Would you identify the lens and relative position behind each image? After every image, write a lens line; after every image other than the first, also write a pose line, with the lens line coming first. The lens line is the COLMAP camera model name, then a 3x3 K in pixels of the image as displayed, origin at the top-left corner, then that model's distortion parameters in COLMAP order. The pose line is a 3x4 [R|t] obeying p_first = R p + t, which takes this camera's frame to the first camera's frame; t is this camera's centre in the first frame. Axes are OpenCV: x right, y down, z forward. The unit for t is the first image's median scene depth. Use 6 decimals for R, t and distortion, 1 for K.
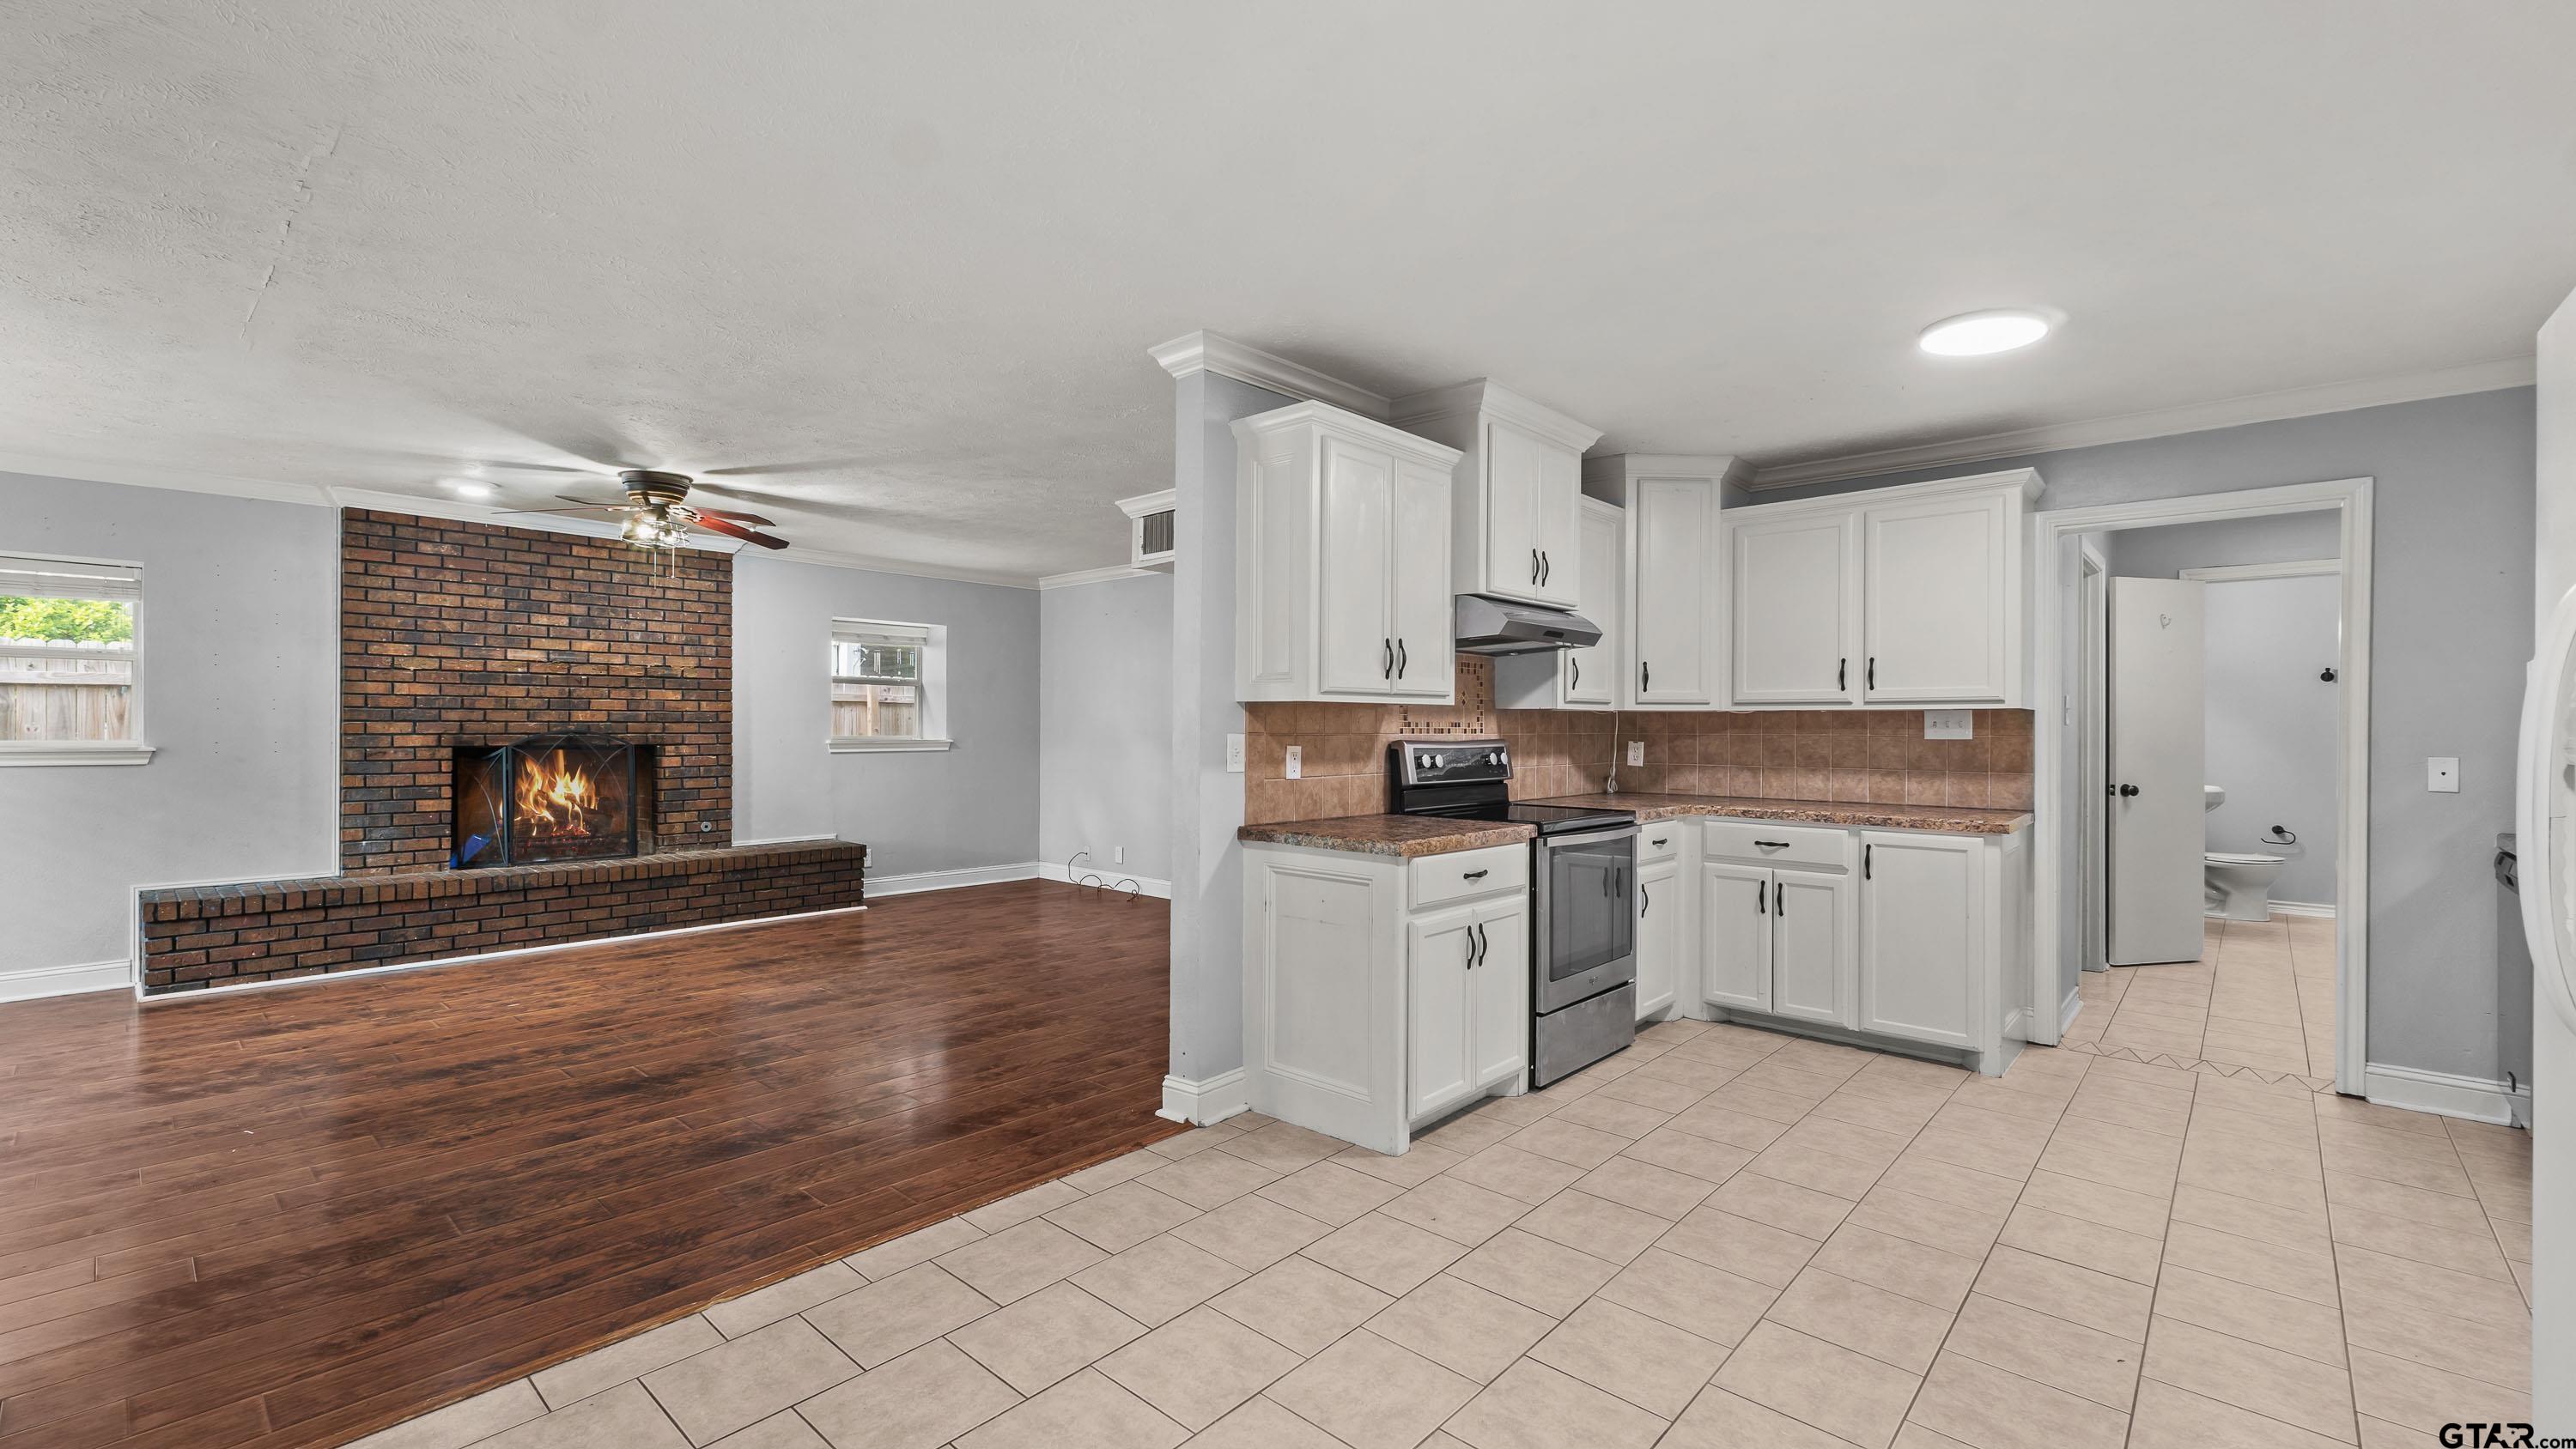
lens RADIAL K [[1071.9, 0, 1288.0], [0, 1071.9, 724.5], [0, 0, 1]] dist [0.003417, 0.000544]
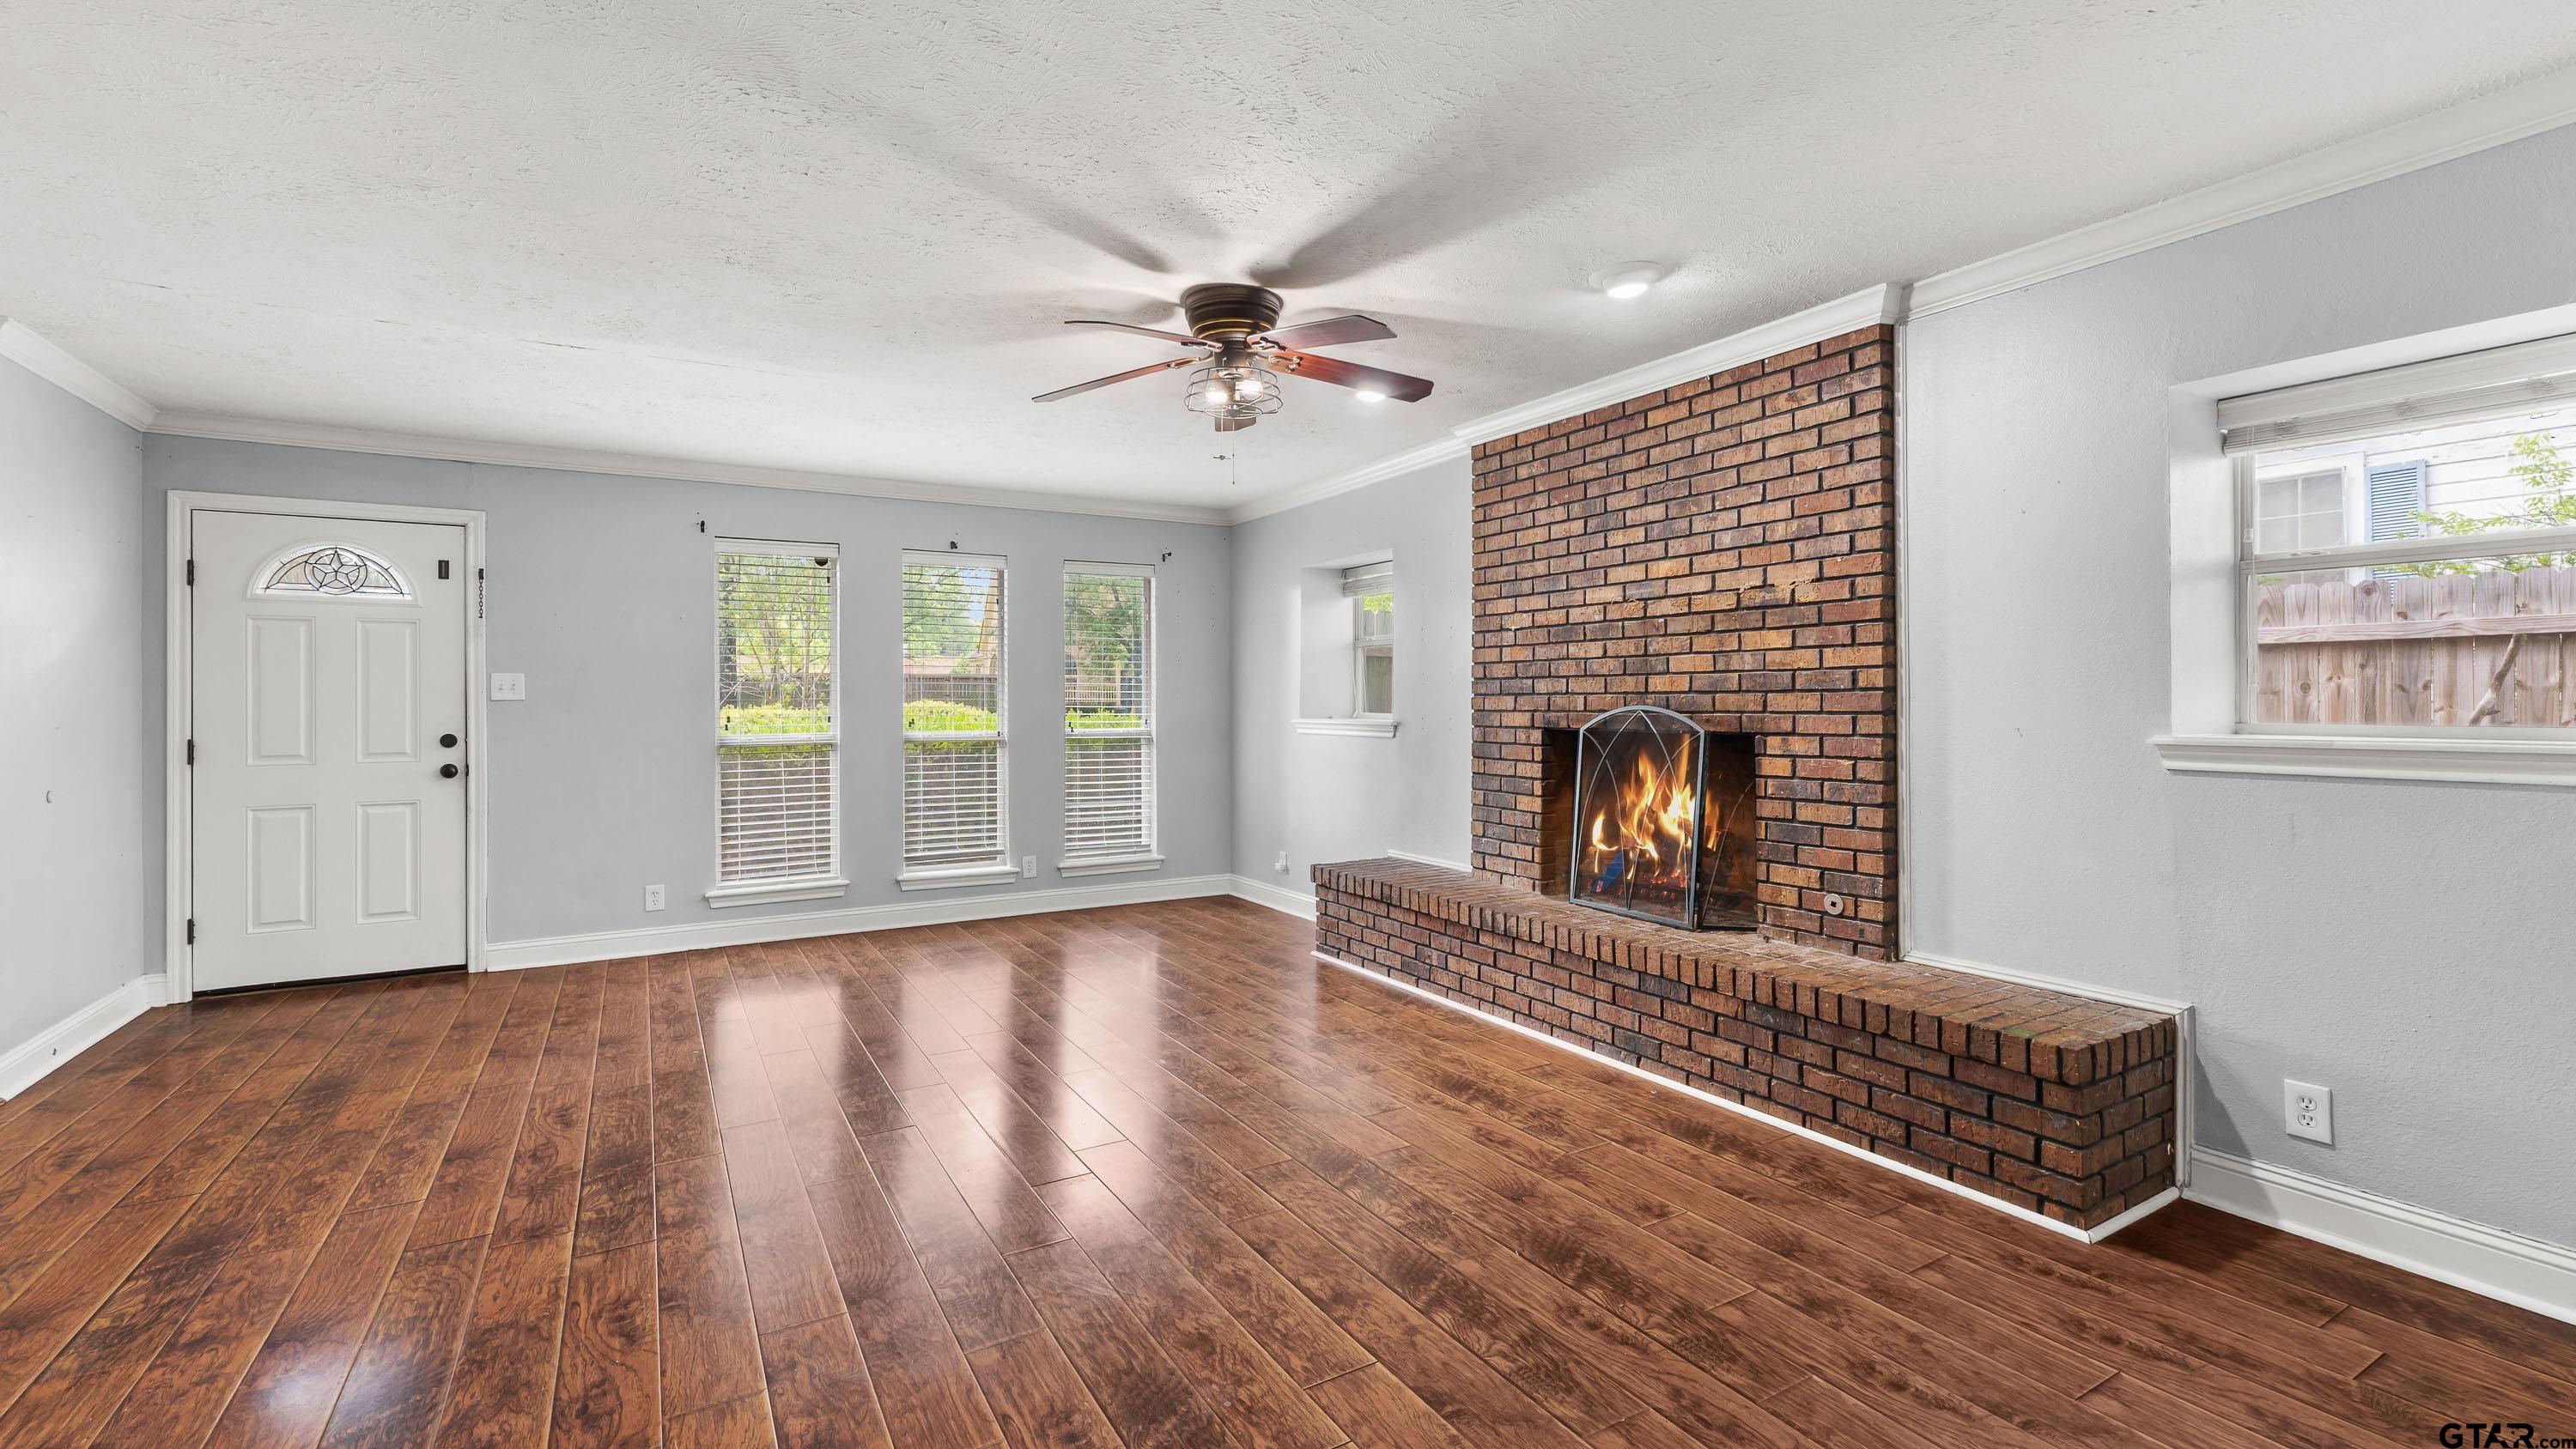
lens RADIAL K [[1106.9, 0, 1296.6], [0, 1106.9, 695.0], [0, 0, 1]] dist [0.002299, 0.000361]
pose [[-0.293356, -0.006894, -0.955978, 0.013335], [0.006553, 0.999936, -0.009221, 0.003690], [0.955981, -0.008970, -0.293292, 1.088436]]
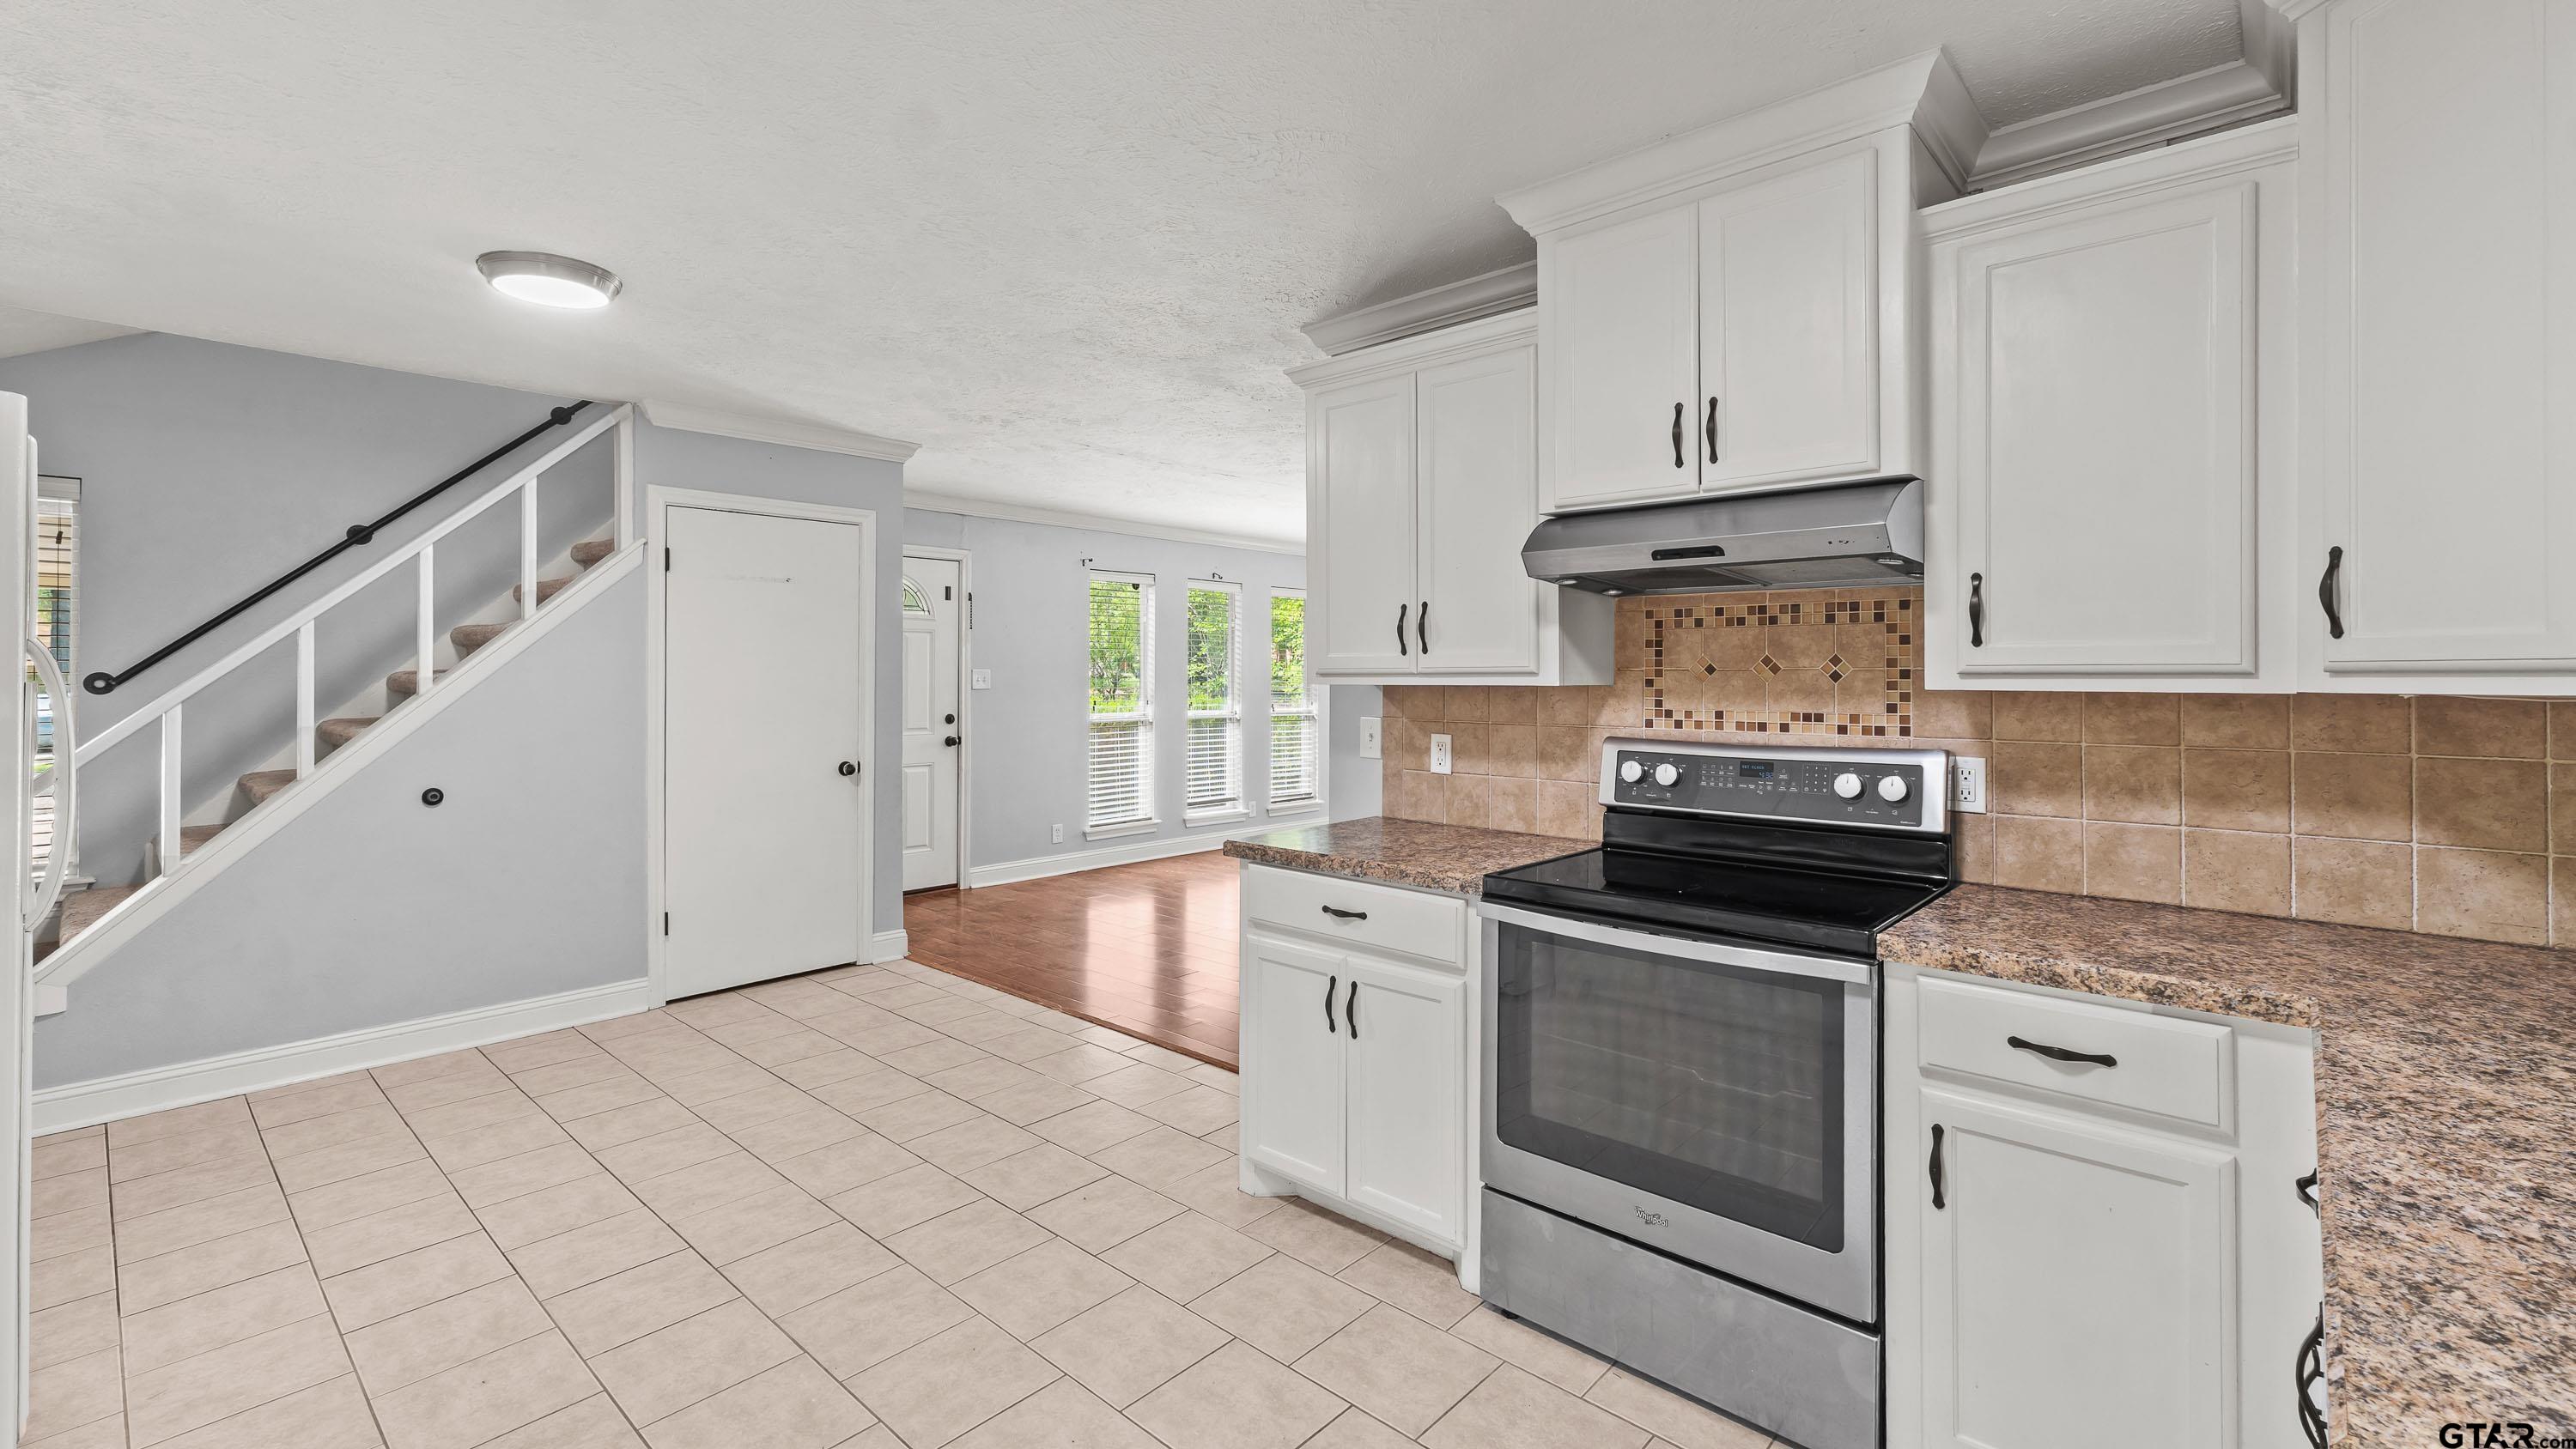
lens RADIAL K [[1091.9, 0, 1288.0], [0, 1091.9, 662.7], [0, 0, 1]] dist [0.001372, 0.000160]
pose [[0.001729, -0.016490, -0.999863, 0.548461], [-0.000800, 0.999864, -0.016491, -0.014077], [0.999998, 0.000829, 0.001716, 0.552974]]
